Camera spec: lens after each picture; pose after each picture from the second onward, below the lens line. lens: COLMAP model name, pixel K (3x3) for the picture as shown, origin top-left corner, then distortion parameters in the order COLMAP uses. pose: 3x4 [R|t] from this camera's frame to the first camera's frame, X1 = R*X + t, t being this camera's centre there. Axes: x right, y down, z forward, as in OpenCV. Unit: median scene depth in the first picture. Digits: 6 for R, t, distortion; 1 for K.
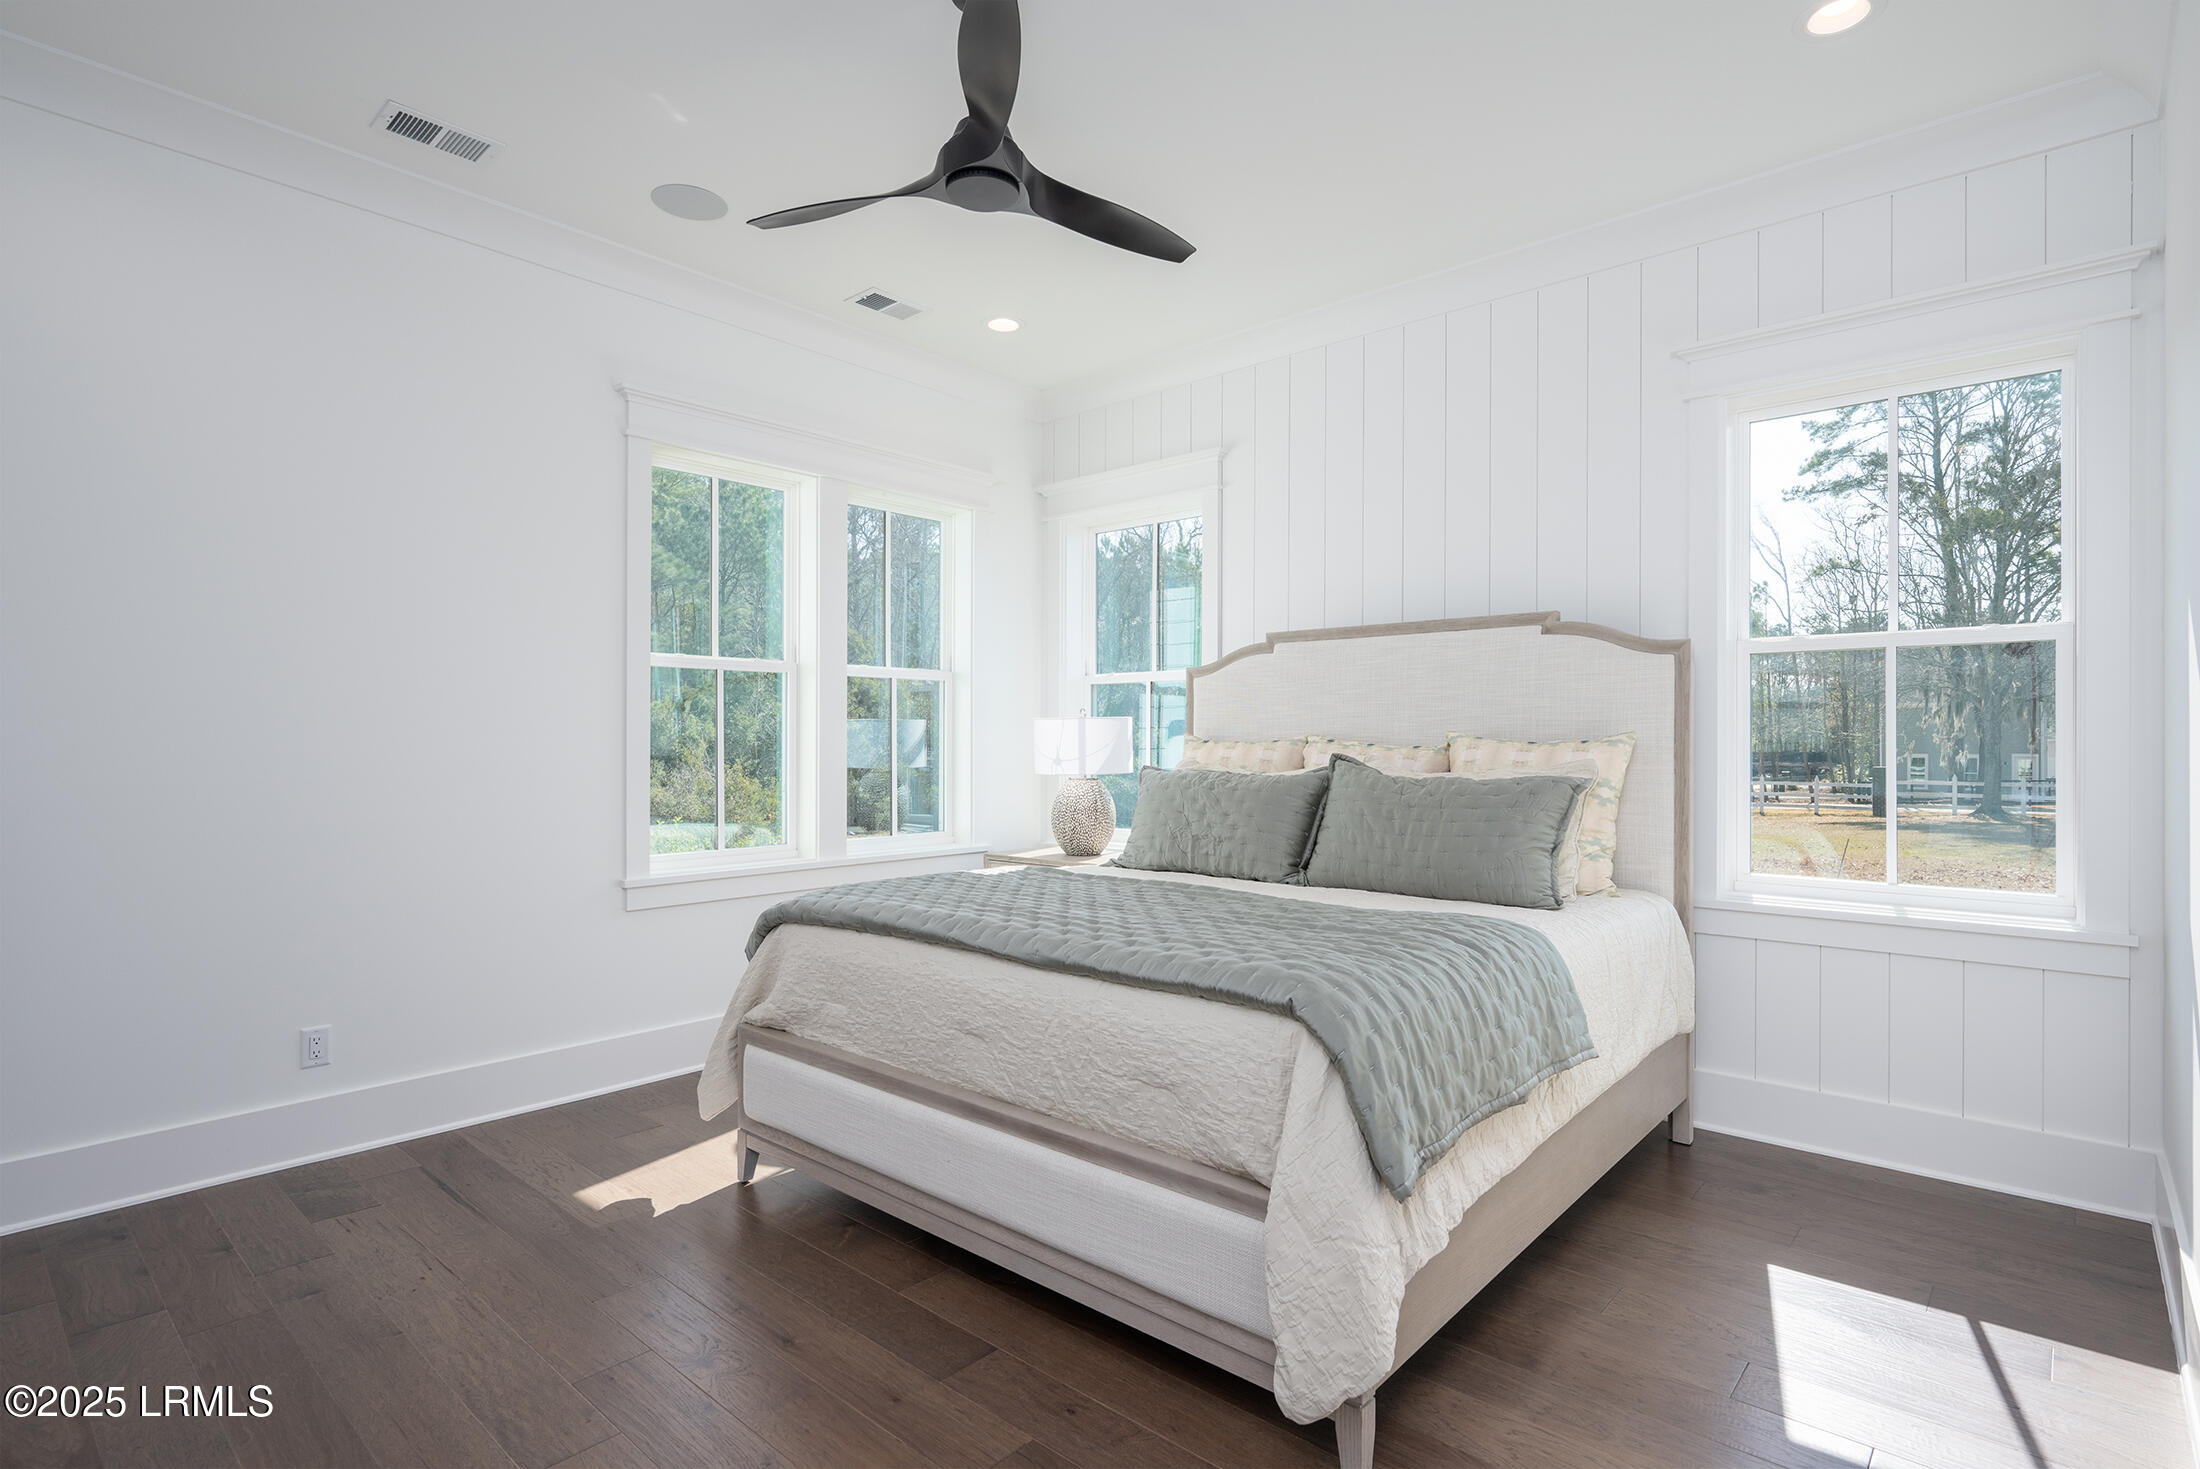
lens RADIAL K [[1083.1, 0, 1091.3], [0, 1083.1, 738.9], [0, 0, 1]] dist [0.000334, 0.000238]
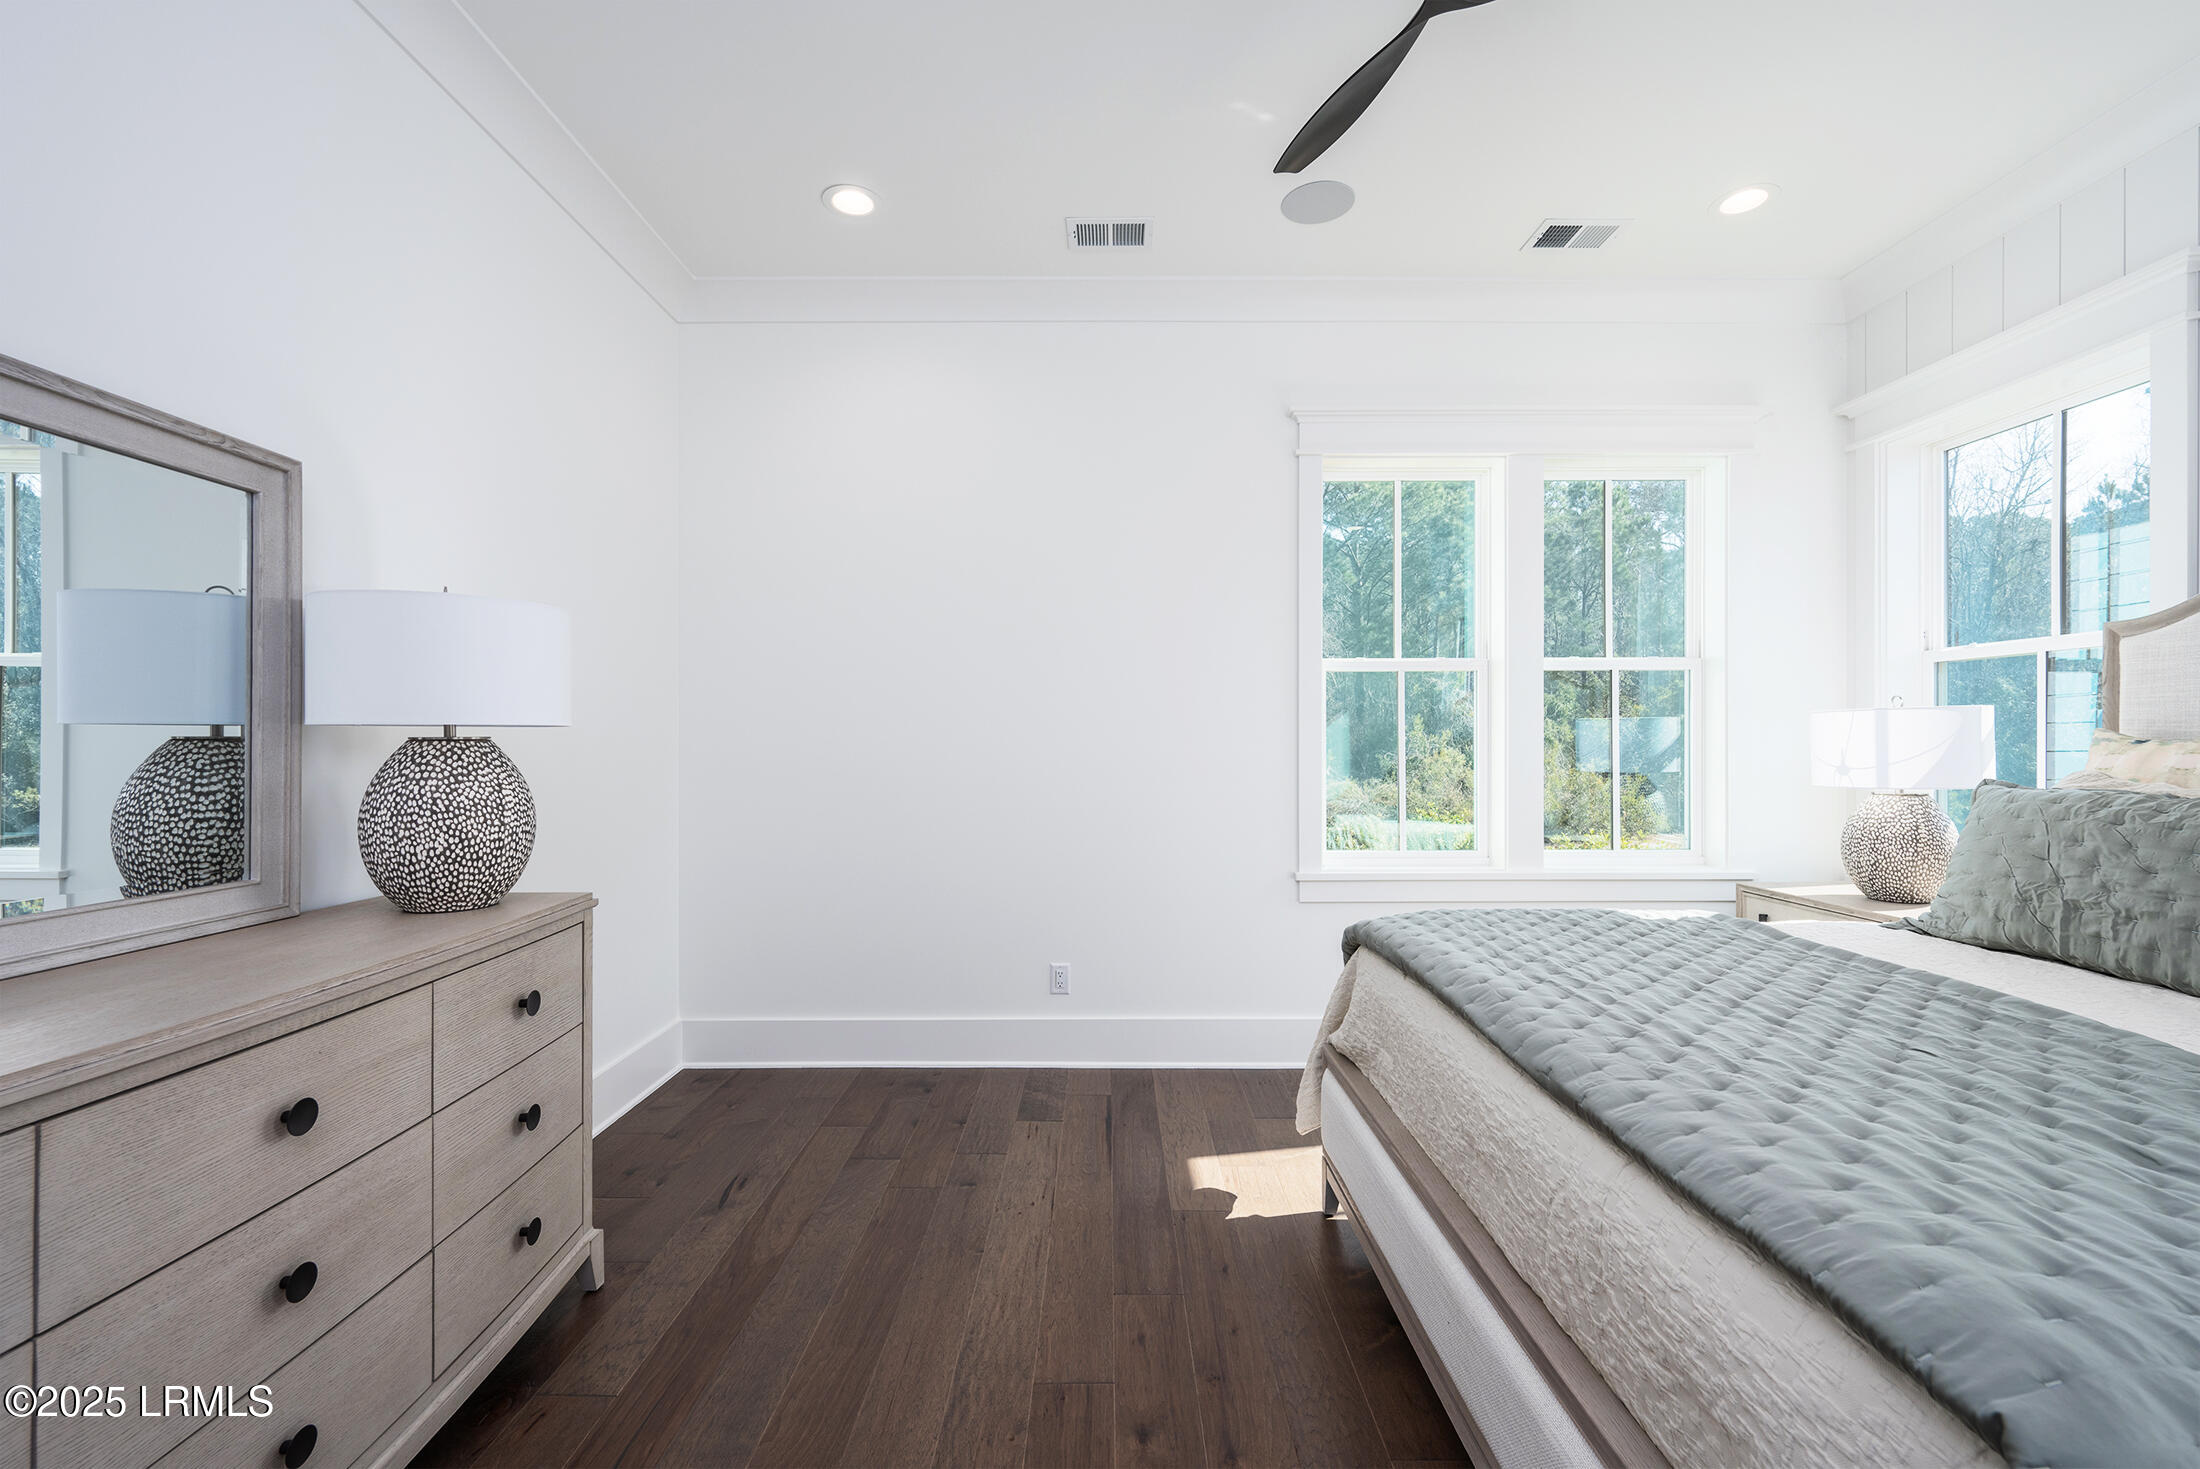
lens RADIAL K [[899.1, 0, 1104.9], [0, 899.1, 747.0], [0, 0, 1]] dist [0.001748, -0.000154]
pose [[0.673616, 0.001230, -0.739080, 0.097214], [0.004241, 0.999976, 0.005530, 0.000091], [0.739069, -0.006860, 0.673595, 0.261570]]
